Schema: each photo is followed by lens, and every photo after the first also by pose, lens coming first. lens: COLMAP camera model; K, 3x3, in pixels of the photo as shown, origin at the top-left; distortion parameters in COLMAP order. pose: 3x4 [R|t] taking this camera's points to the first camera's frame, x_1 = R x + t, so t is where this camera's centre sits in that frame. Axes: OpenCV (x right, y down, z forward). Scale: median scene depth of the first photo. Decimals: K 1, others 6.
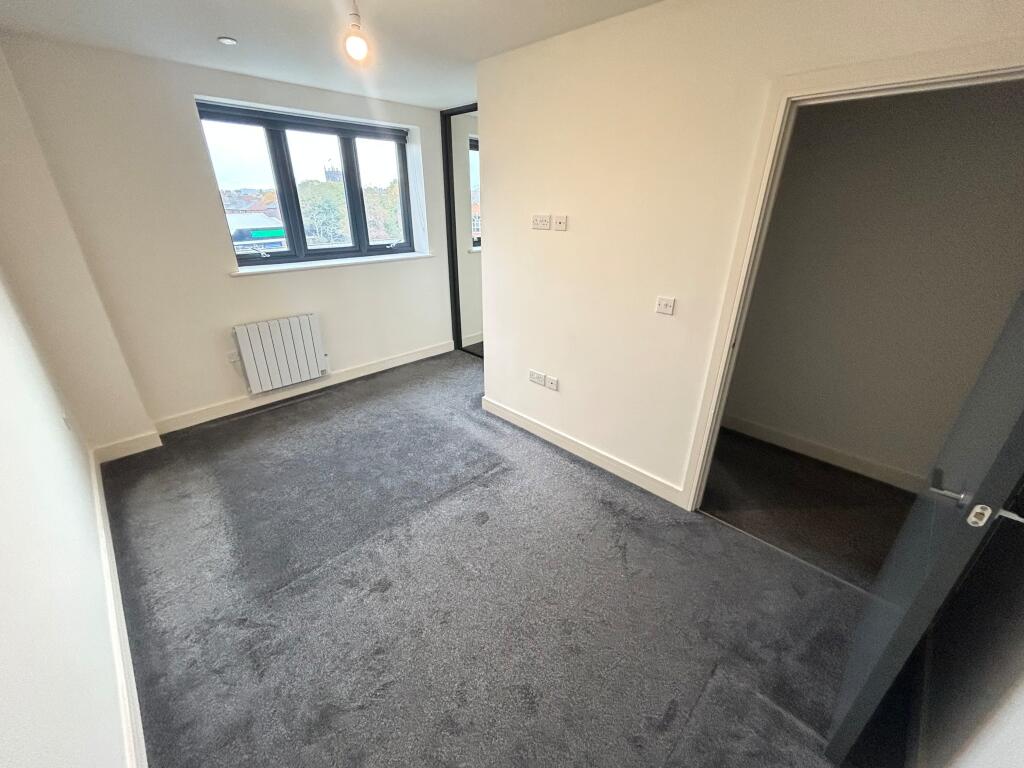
lens RADIAL K [[415.9, 0, 512.0], [0, 415.9, 384.0], [0, 0, 1]] dist [-0.001666, 0.000103]
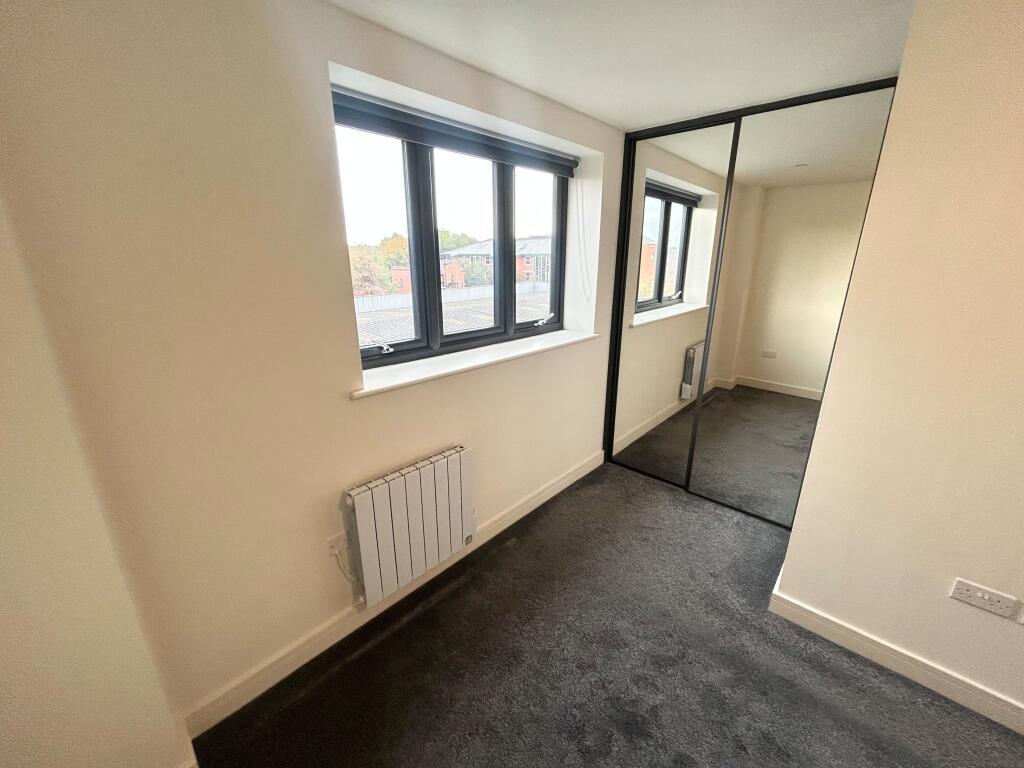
lens RADIAL K [[421.0, 0, 512.0], [0, 421.0, 384.0], [0, 0, 1]] dist [0.001783, 0.000154]
pose [[0.999550, -0.018151, 0.023880, -0.380326], [0.020872, 0.992660, -0.119121, -0.164872], [-0.021543, 0.119566, 0.992592, 0.360176]]
